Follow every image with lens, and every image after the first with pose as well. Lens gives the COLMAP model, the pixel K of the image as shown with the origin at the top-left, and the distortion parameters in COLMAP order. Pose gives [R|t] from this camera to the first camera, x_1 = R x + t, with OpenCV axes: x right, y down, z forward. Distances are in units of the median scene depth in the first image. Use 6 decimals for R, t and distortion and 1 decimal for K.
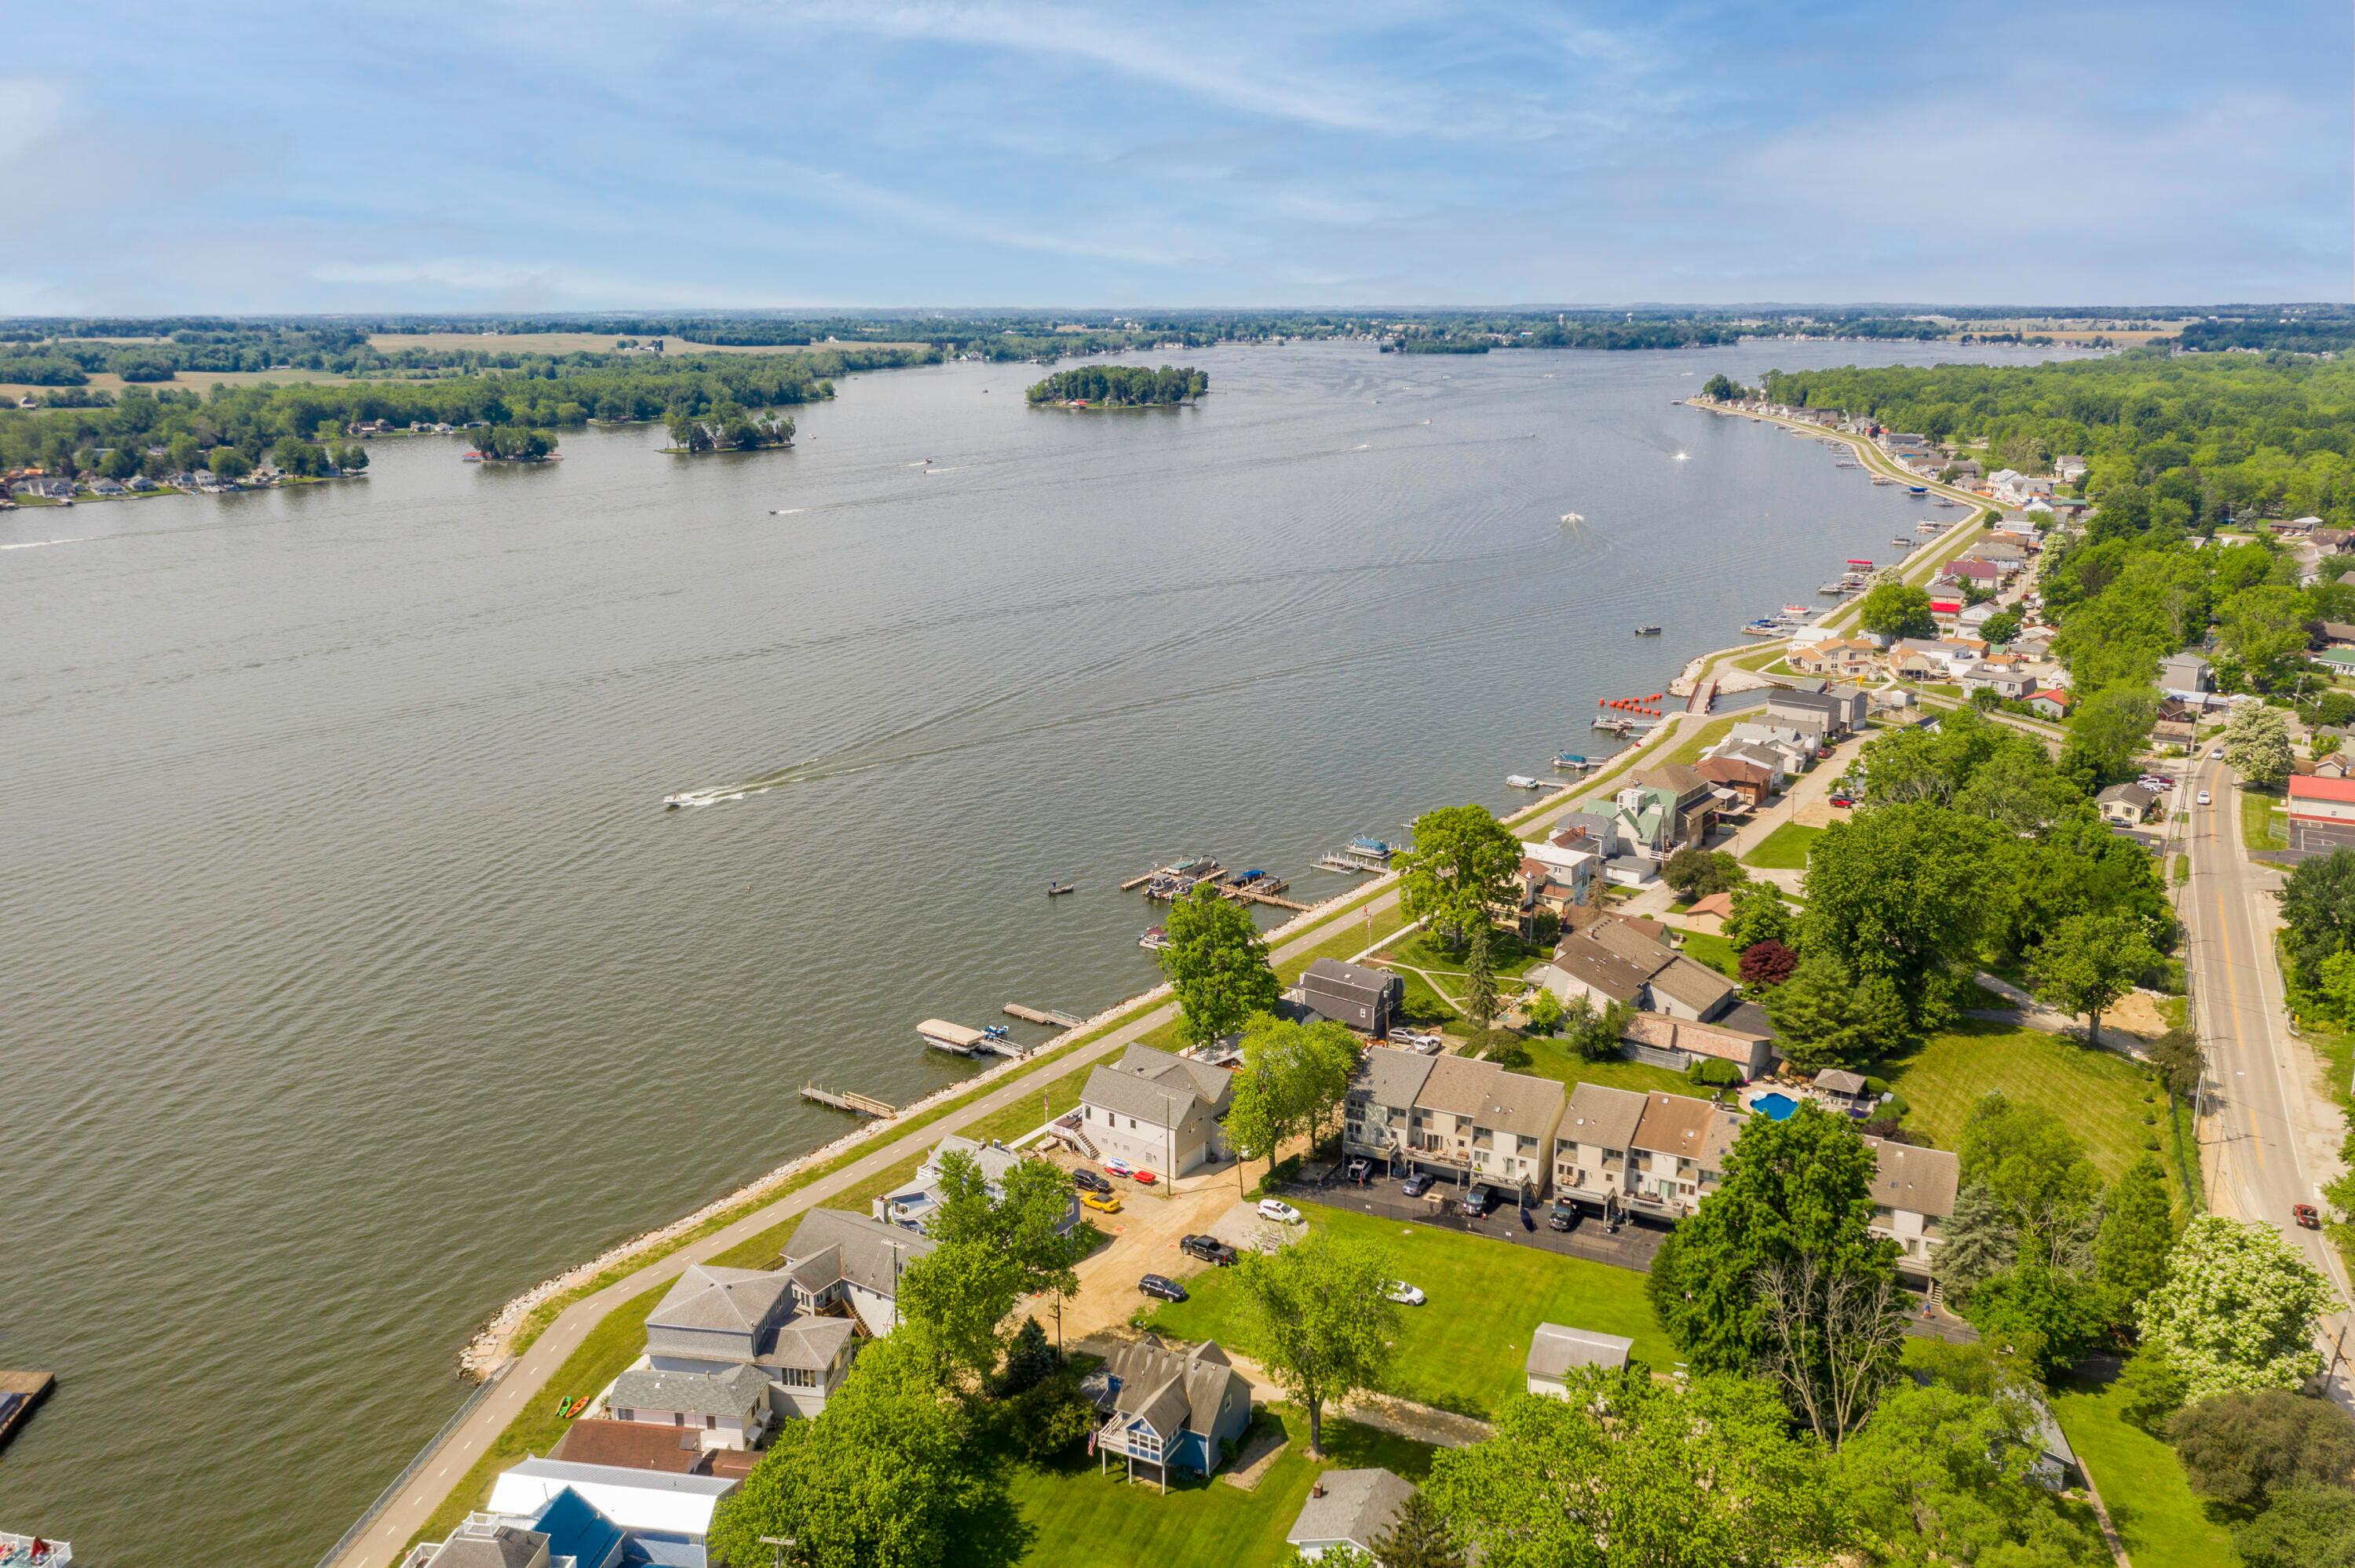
lens RADIAL K [[1859.5, 0, 1177.5], [0, 1859.5, 784.0], [0, 0, 1]] dist [0.008156, -0.006589]
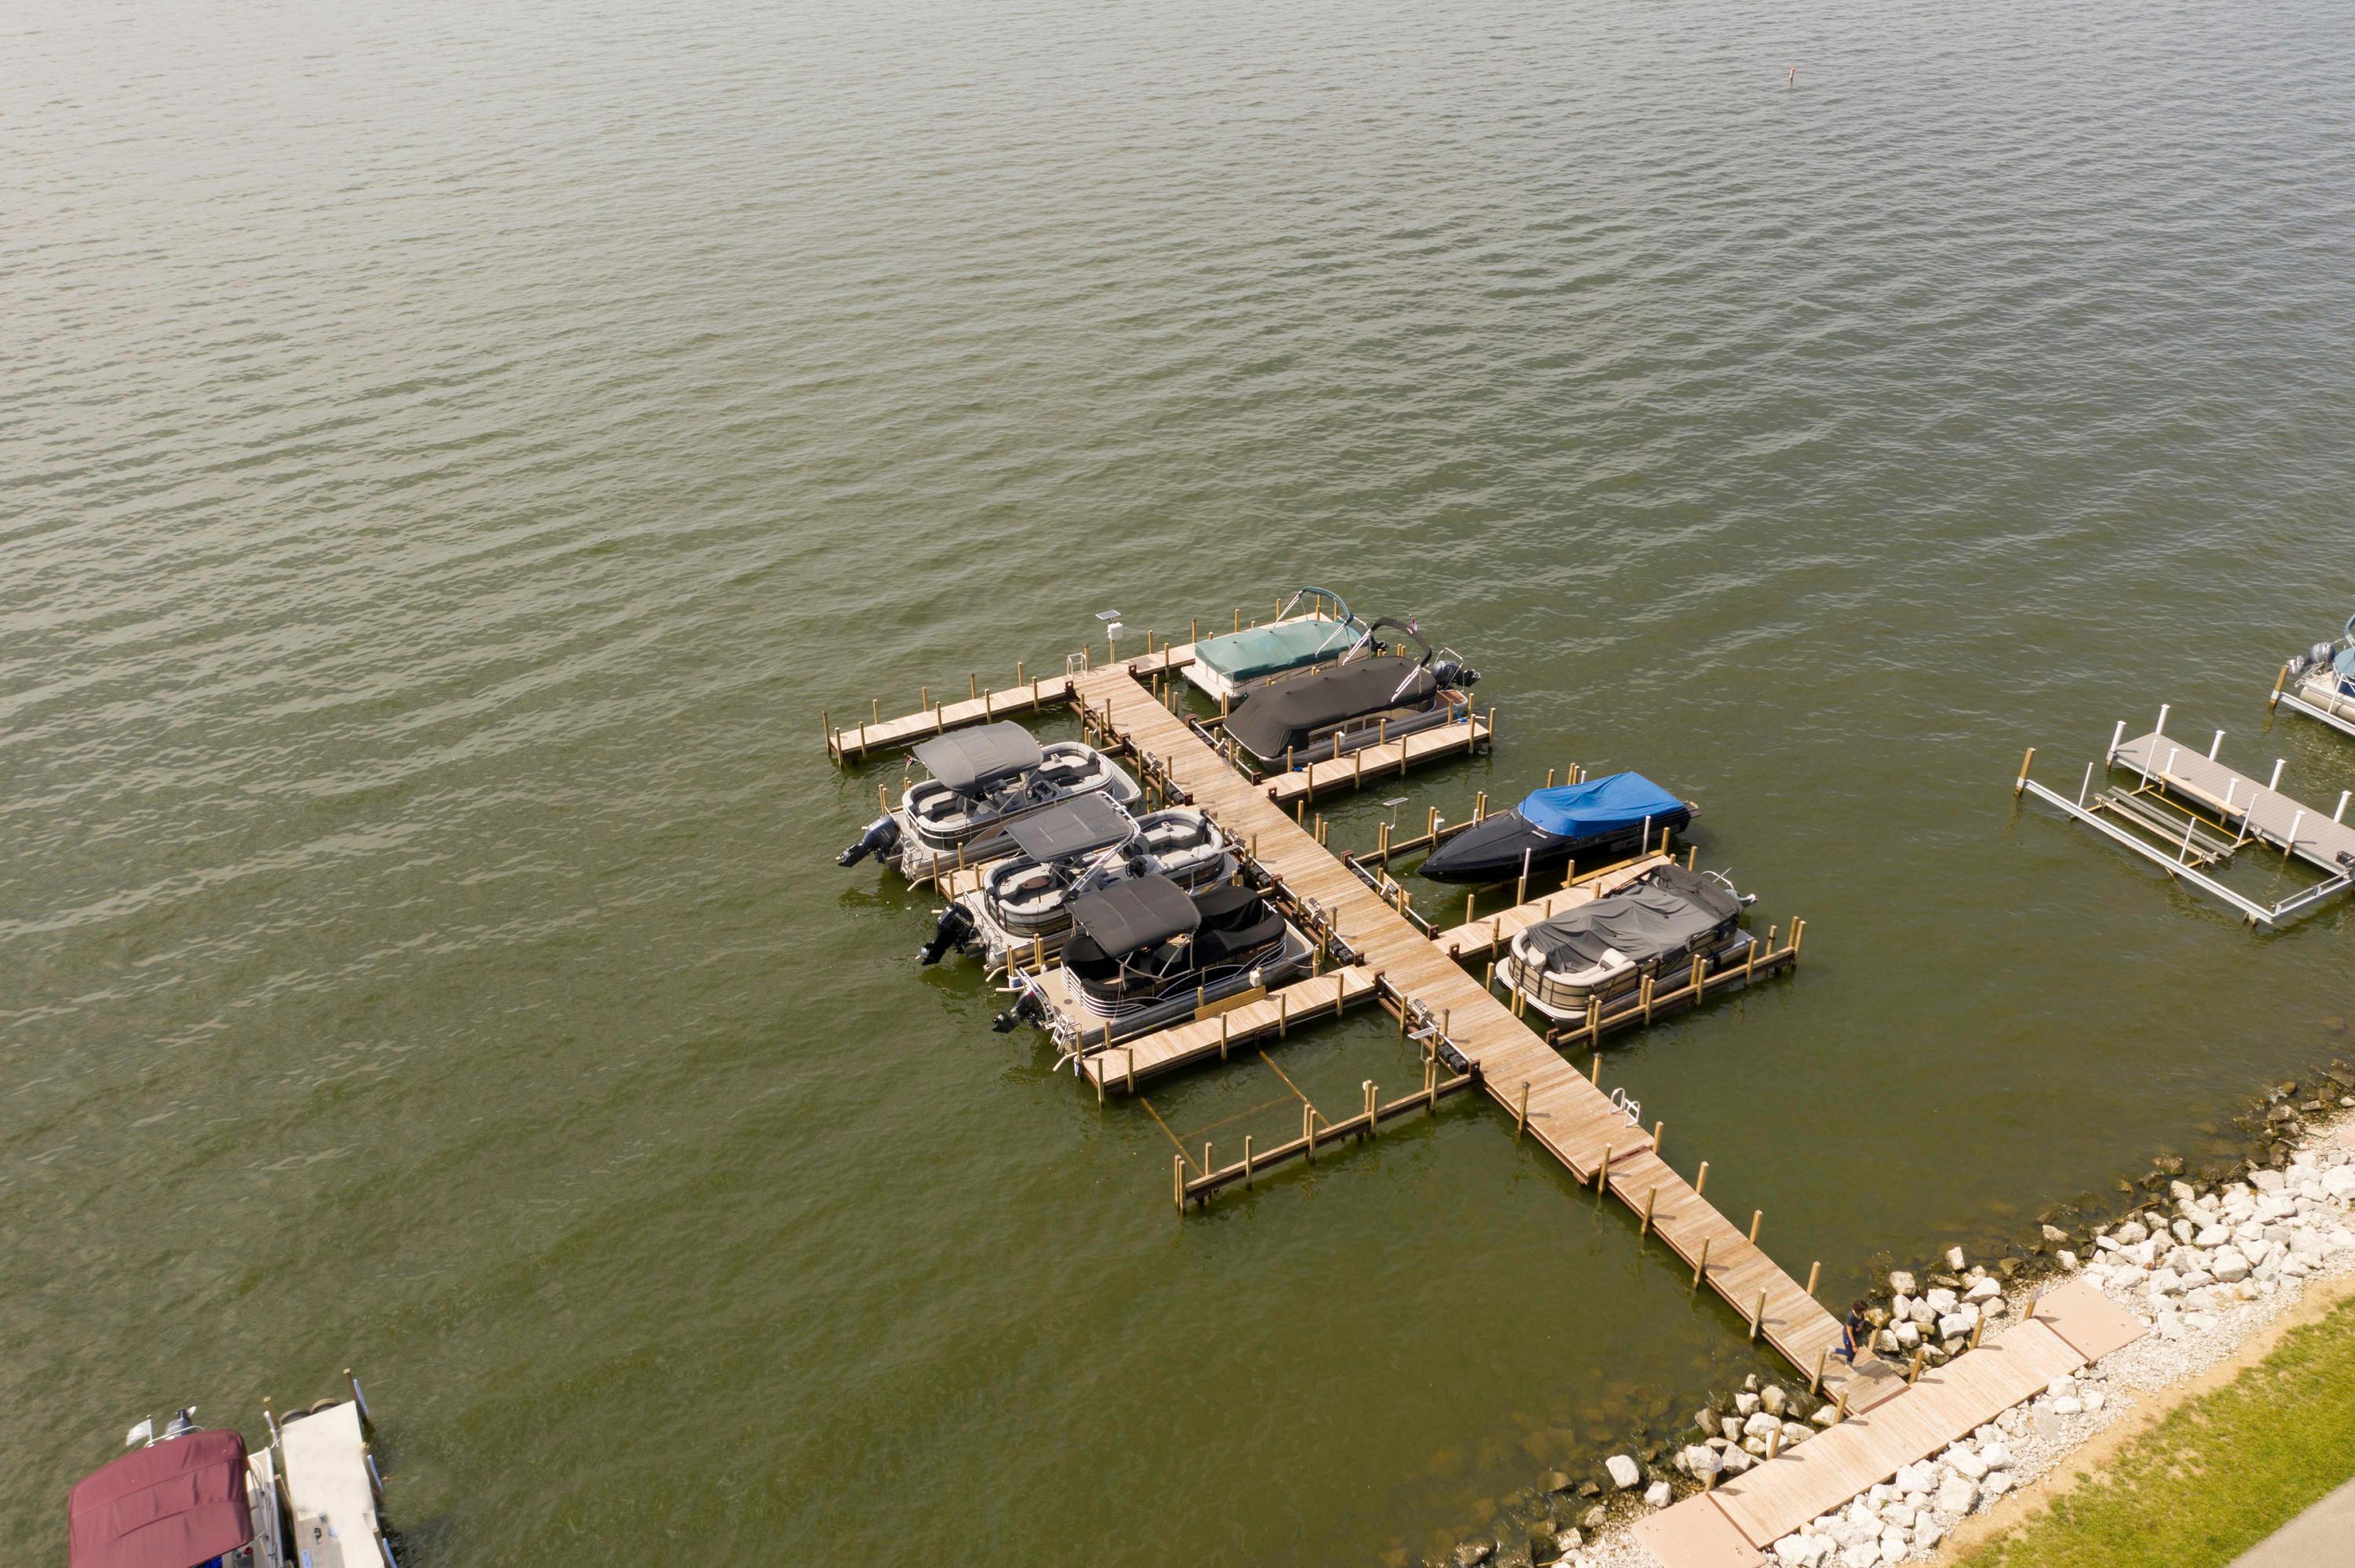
lens RADIAL K [[1859.5, 0, 1177.5], [0, 1859.5, 784.0], [0, 0, 1]] dist [0.008156, -0.006589]
pose [[0.907104, 0.205292, -0.367448, 0.066998], [-0.091440, 0.948257, 0.304052, 0.000188], [0.410854, -0.242207, 0.878939, 0.852967]]
